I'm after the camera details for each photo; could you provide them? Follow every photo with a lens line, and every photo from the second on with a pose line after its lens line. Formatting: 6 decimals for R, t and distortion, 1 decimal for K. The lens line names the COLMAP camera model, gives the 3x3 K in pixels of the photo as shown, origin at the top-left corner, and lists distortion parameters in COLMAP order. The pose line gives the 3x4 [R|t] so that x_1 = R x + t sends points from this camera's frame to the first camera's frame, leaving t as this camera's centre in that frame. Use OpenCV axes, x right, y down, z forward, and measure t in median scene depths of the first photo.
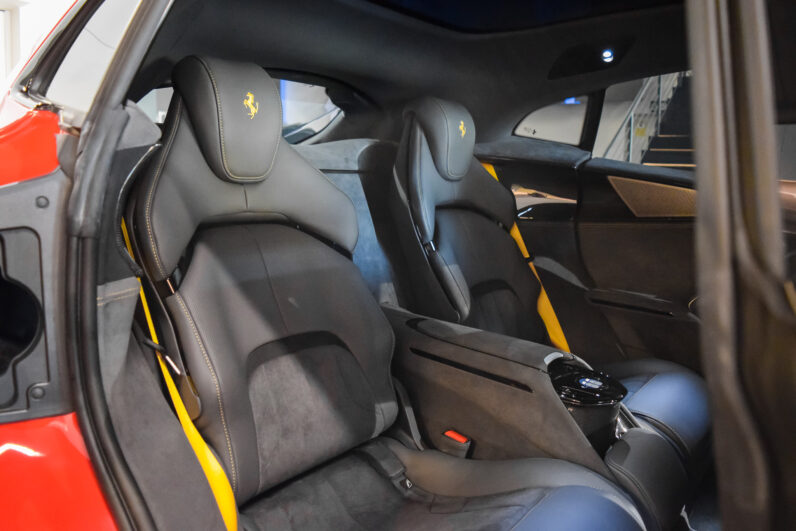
lens RADIAL K [[630.2, 0, 398.0], [0, 630.2, 265.5], [0, 0, 1]] dist [-0.080895, 0.001093]
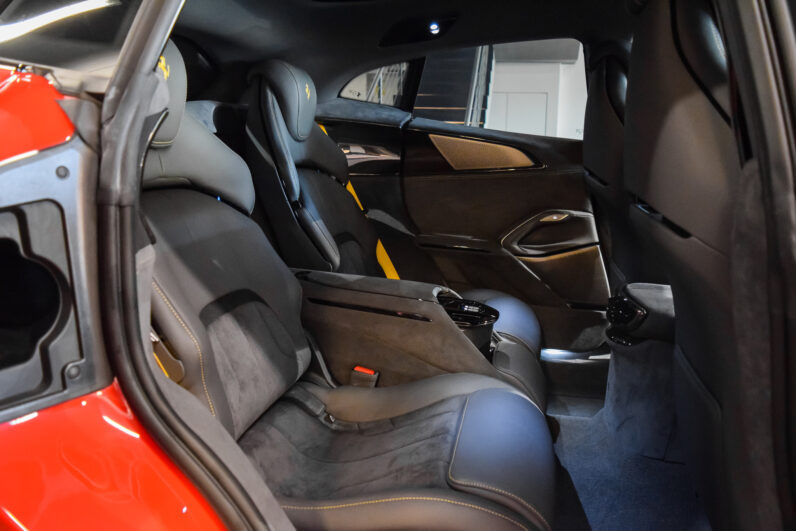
lens RADIAL K [[630.2, 0, 398.0], [0, 630.2, 265.5], [0, 0, 1]] dist [-0.080895, 0.001093]
pose [[0.910655, -0.092828, 0.402604, -0.294398], [0.066325, 0.994641, 0.079313, -0.000355], [-0.407809, -0.045524, 0.911932, -0.049039]]
